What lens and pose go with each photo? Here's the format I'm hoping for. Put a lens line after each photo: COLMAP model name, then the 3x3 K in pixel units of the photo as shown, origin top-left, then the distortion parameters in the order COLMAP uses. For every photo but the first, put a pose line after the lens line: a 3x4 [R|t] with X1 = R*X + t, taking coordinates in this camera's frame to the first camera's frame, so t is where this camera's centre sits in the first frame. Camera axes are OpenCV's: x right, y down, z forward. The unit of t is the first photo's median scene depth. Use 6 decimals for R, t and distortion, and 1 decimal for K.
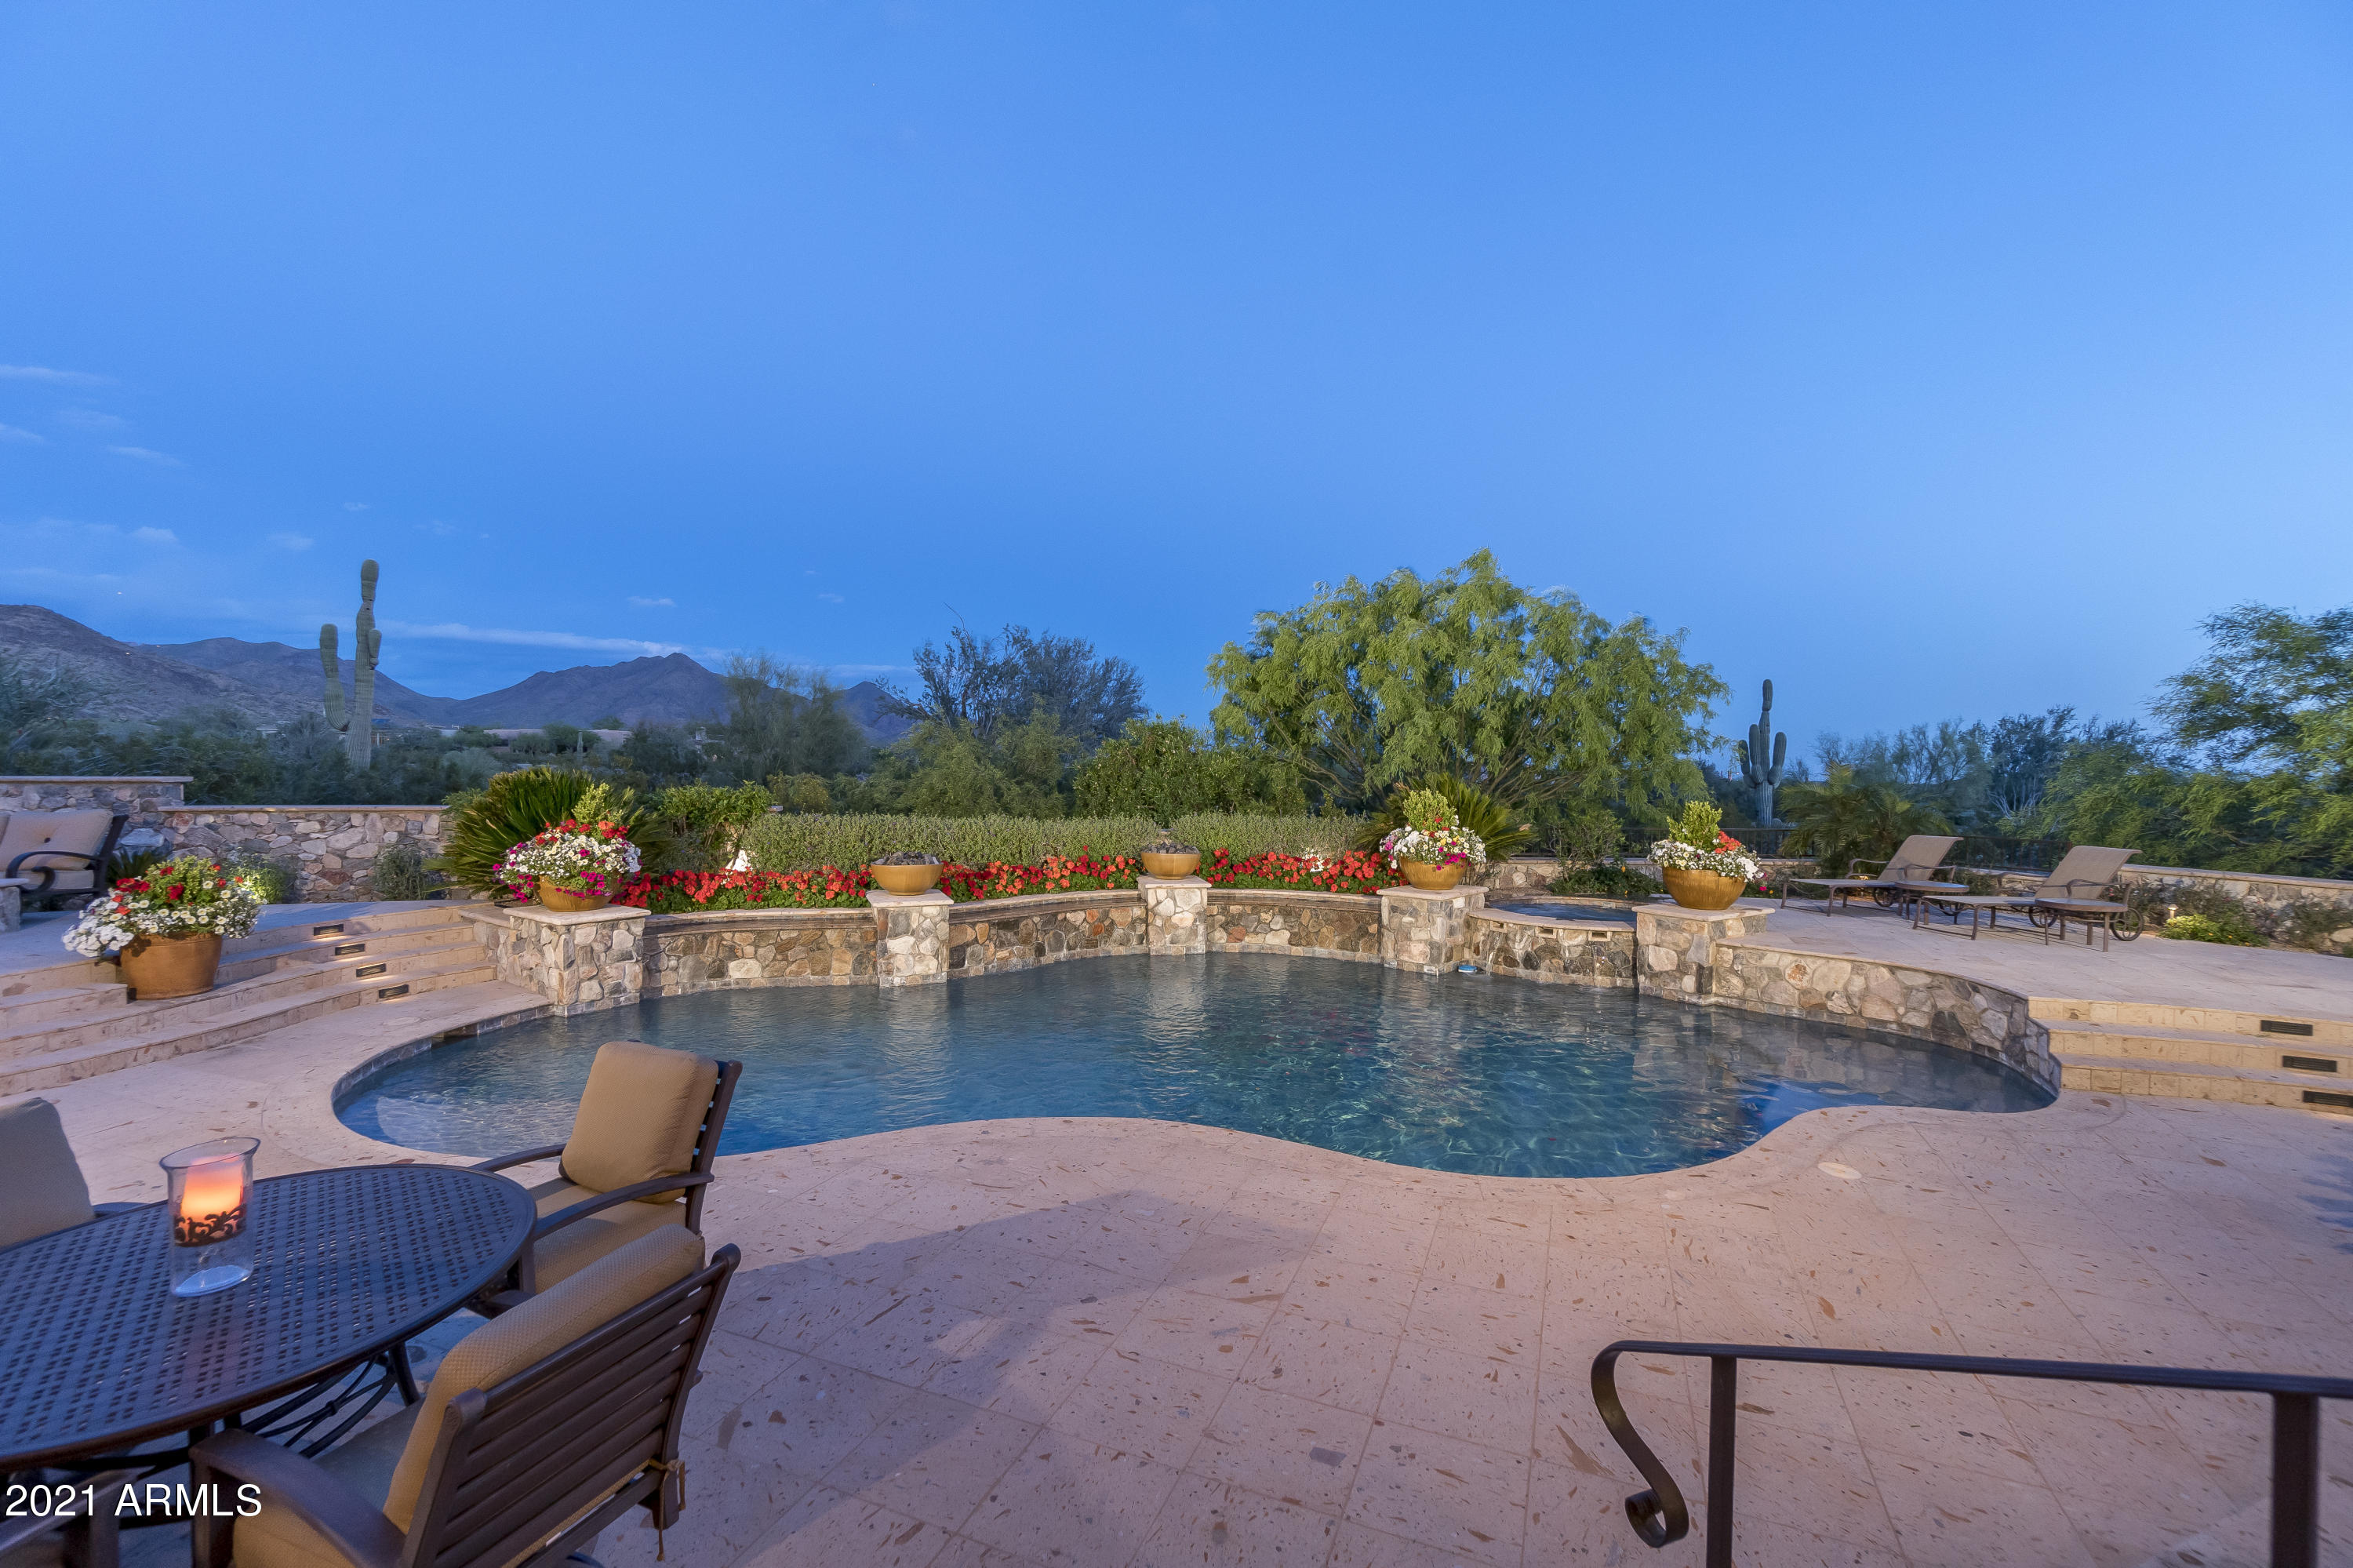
lens RADIAL K [[1008.4, 0, 1176.5], [0, 1008.4, 784.0], [0, 0, 1]] dist [-0.001721, -0.000141]
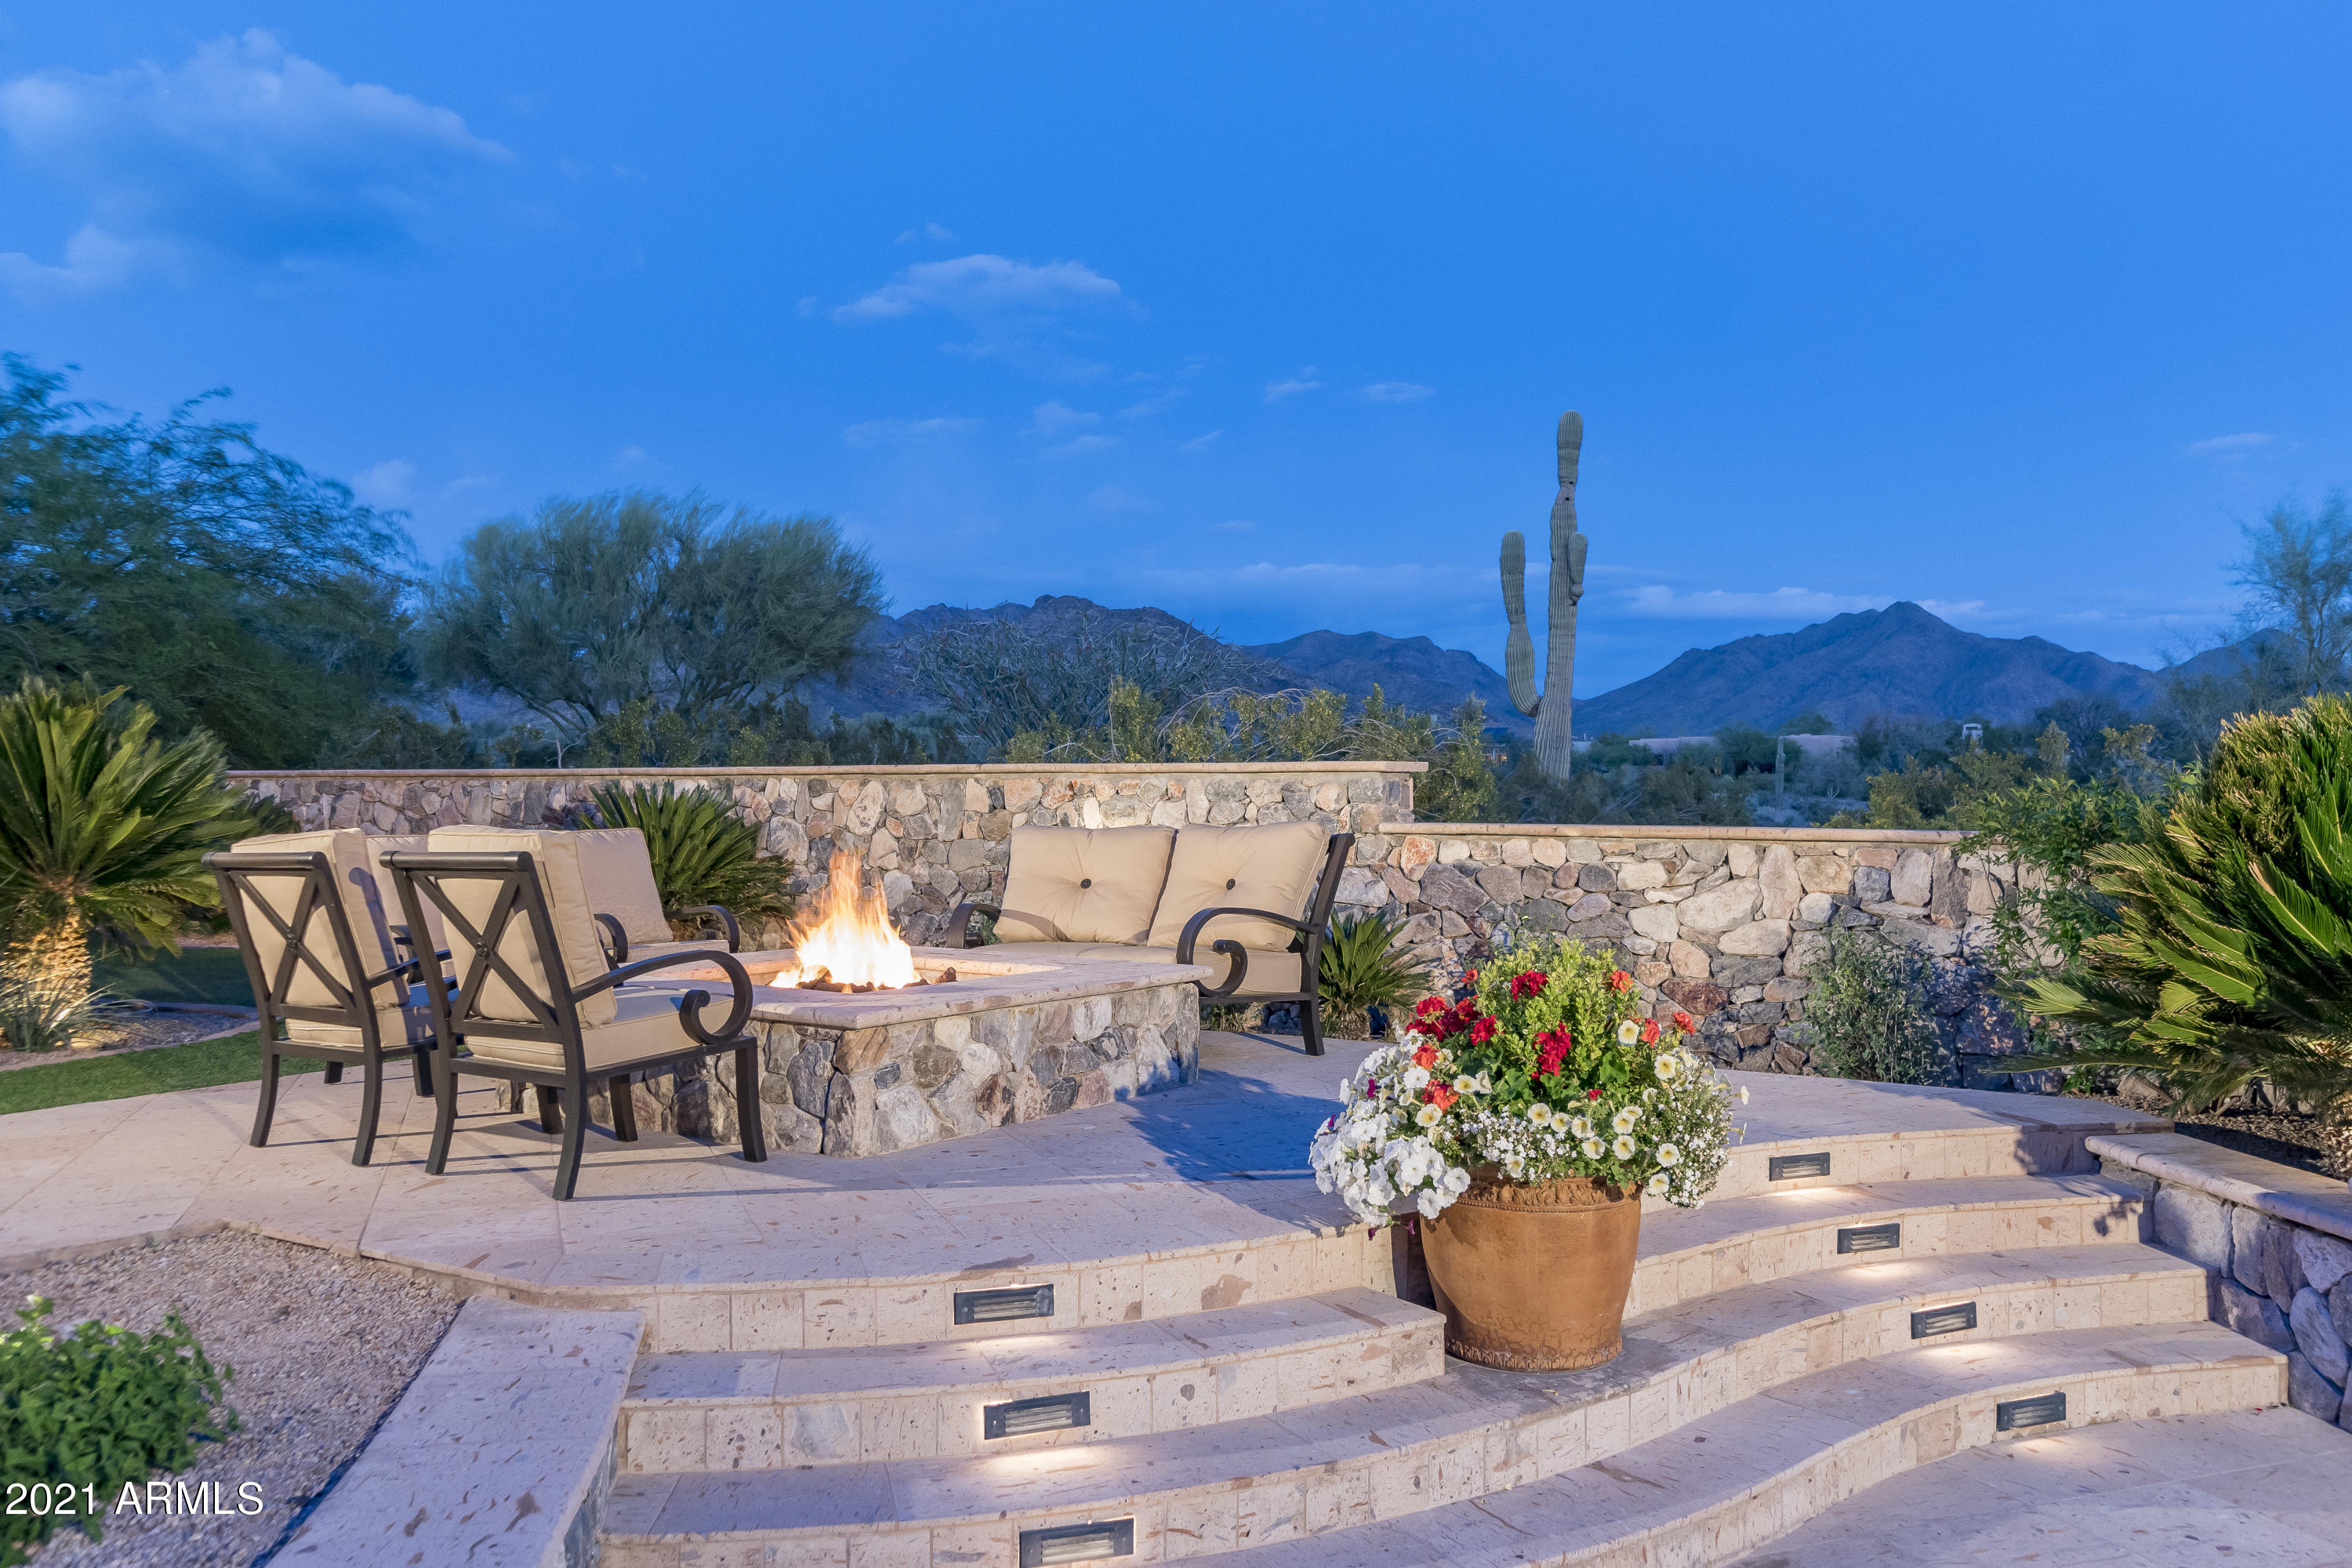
lens RADIAL K [[1901.3, 0, 1176.0], [0, 1901.3, 784.0], [0, 0, 1]] dist [0.002928, 0.001784]
pose [[0.669695, -0.007844, -0.742594, -0.427026], [-0.010238, 0.999752, -0.019794, 0.023716], [0.742565, 0.020859, 0.669449, 0.341579]]
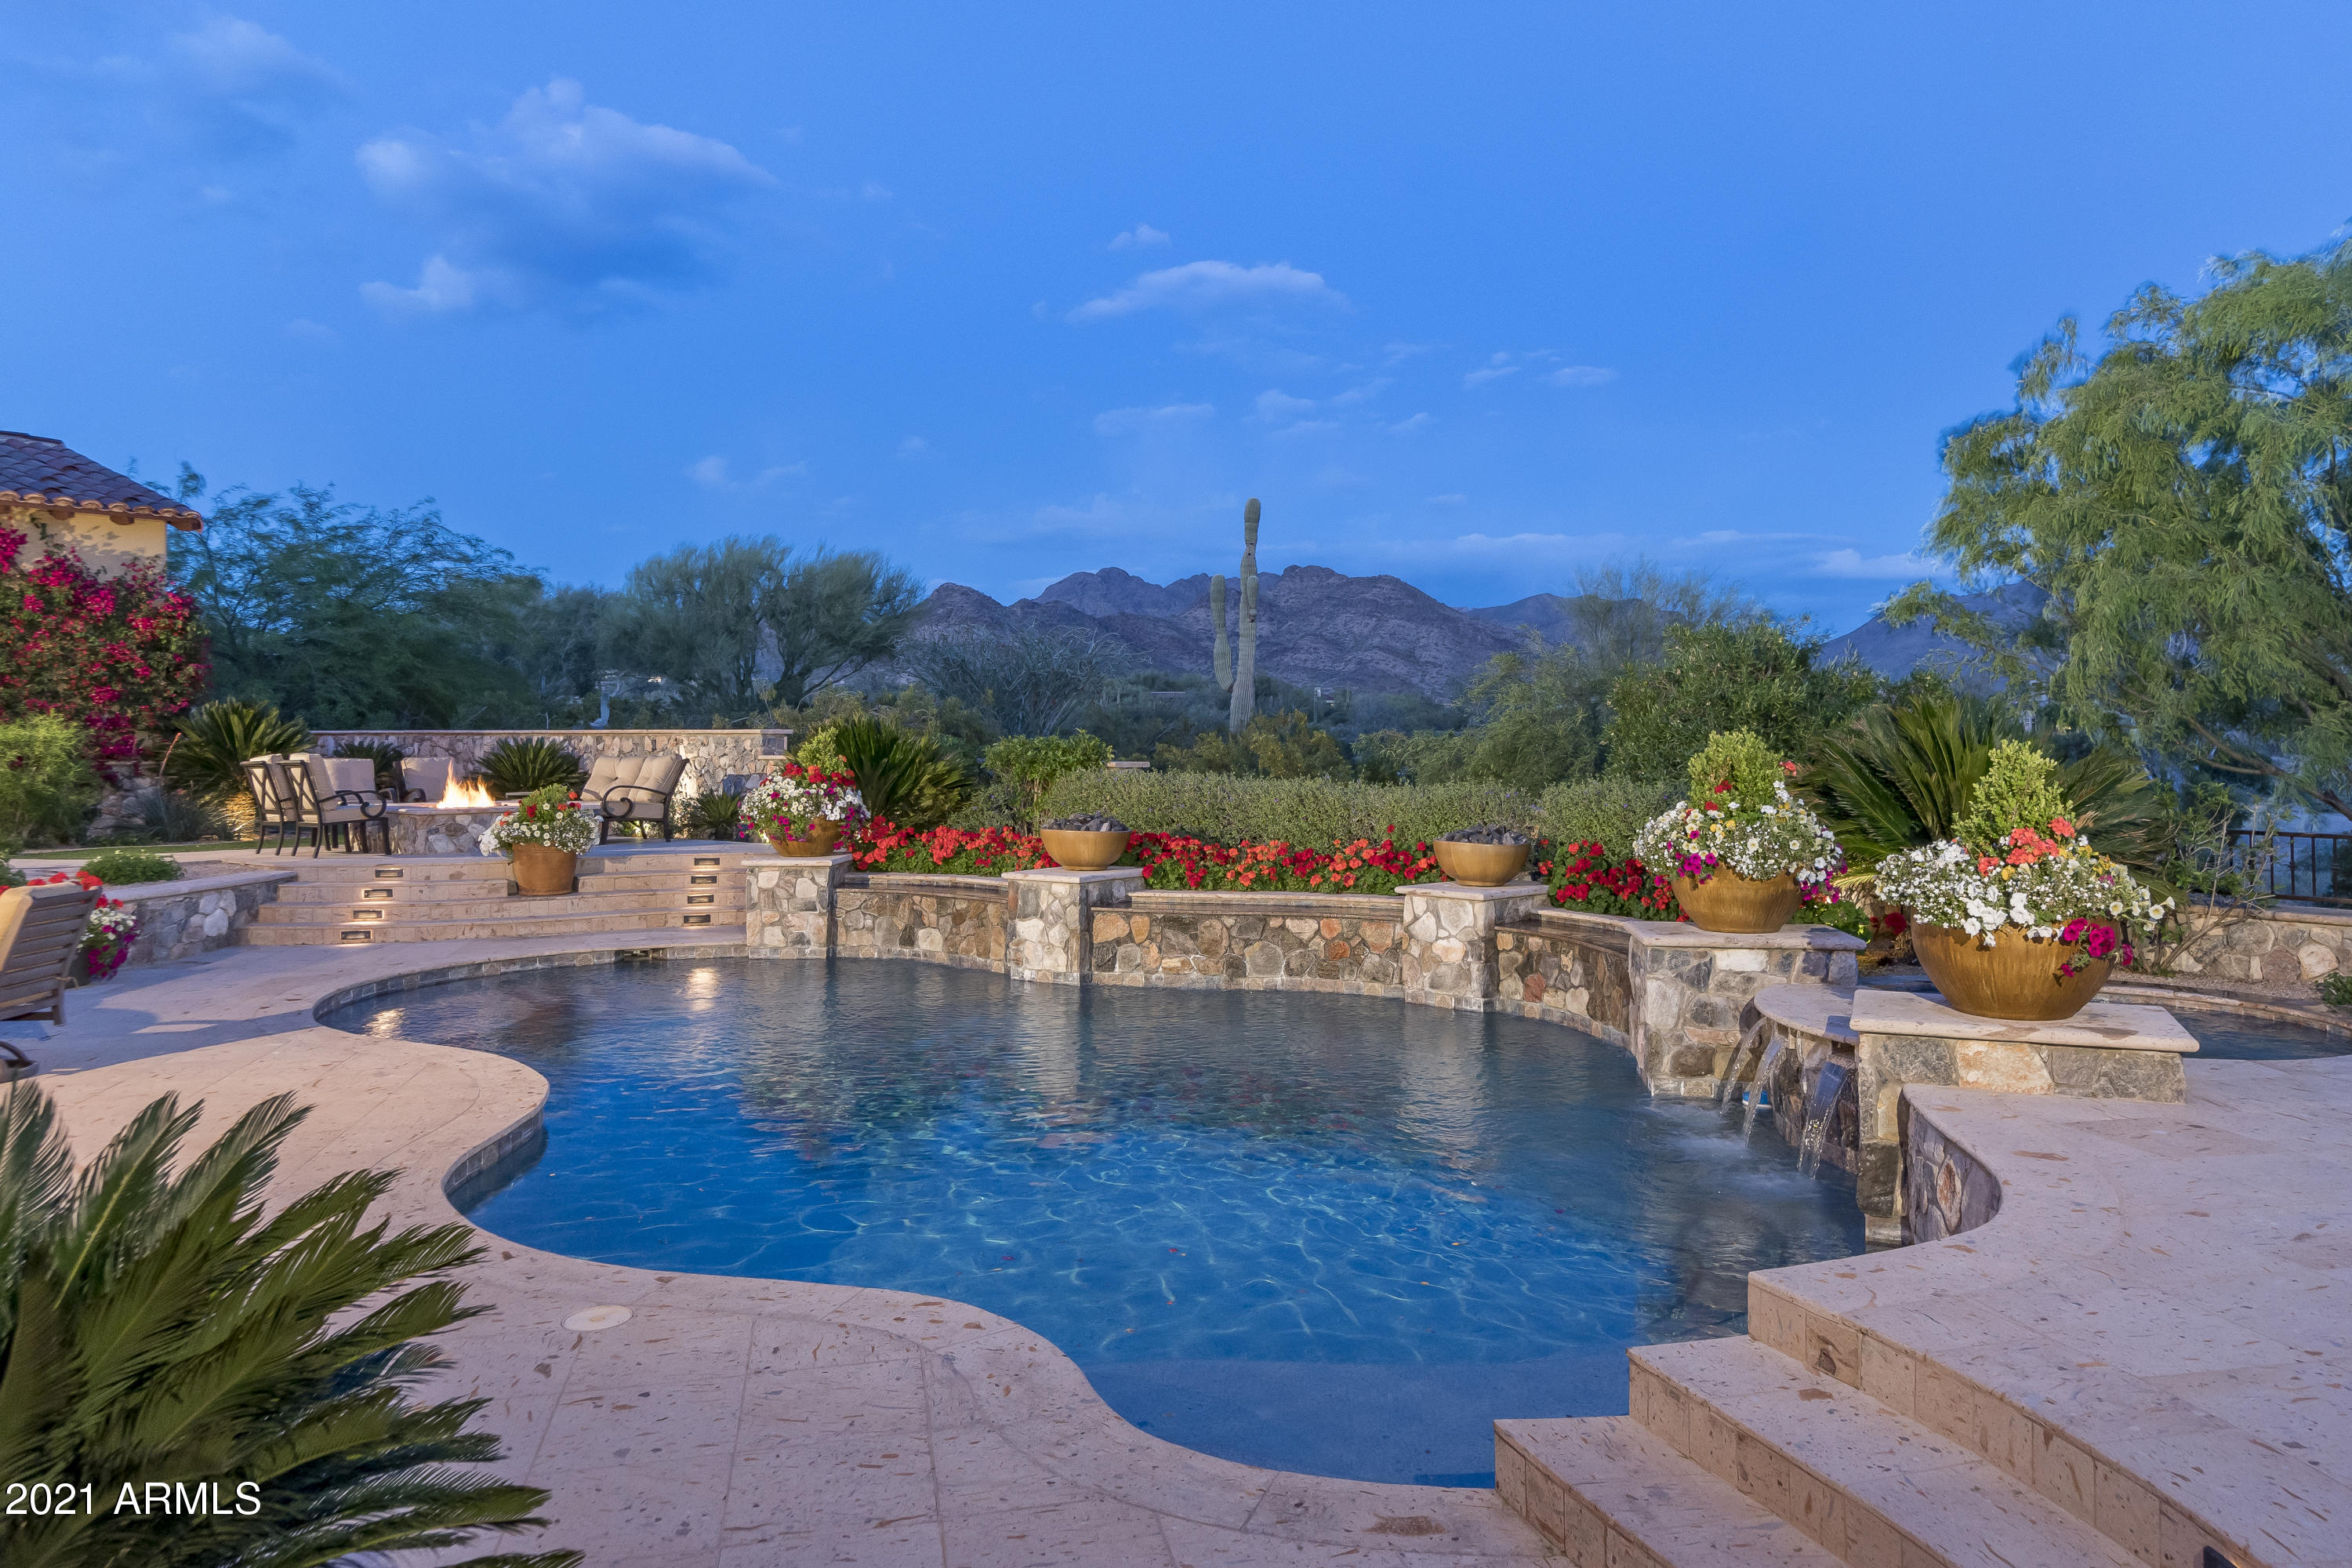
lens RADIAL K [[1580.0, 0, 1176.0], [0, 1580.0, 784.0], [0, 0, 1]] dist [-0.007278, -0.002635]
pose [[0.595360, 0.018254, -0.803252, 0.729502], [-0.012941, 0.999830, 0.013130, 0.026415], [0.803355, 0.002578, 0.595495, 0.331015]]
